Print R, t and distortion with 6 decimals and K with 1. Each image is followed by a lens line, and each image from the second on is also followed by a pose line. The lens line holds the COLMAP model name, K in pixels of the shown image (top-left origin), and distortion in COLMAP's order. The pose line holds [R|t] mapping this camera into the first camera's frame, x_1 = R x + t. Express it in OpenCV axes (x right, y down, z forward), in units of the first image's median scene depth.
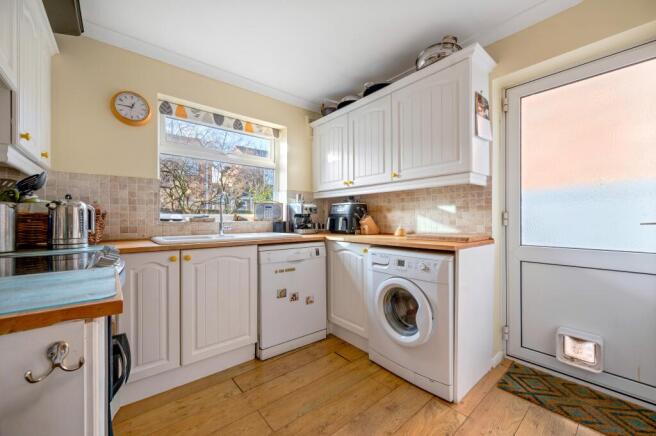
lens RADIAL K [[258.7, 0, 328.0], [0, 258.7, 218.0], [0, 0, 1]] dist [-0.001183, -0.000048]
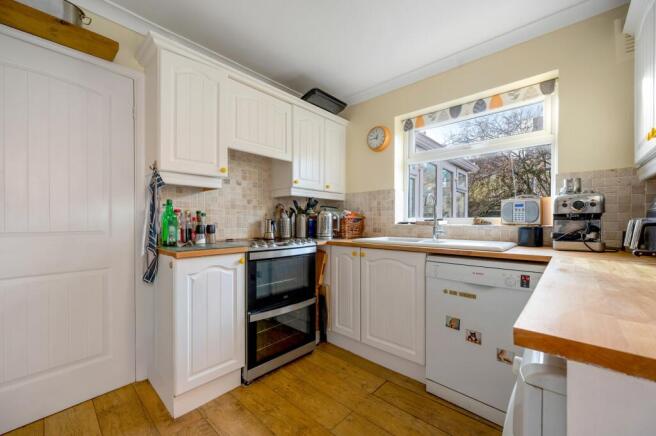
lens RADIAL K [[269.3, 0, 328.0], [0, 269.3, 218.0], [0, 0, 1]] dist [0.040495, -0.000031]
pose [[0.143723, -0.003555, -0.989612, 0.566195], [0.005608, 0.999980, -0.002777, -0.014048], [0.989602, -0.005151, 0.143741, 0.531721]]
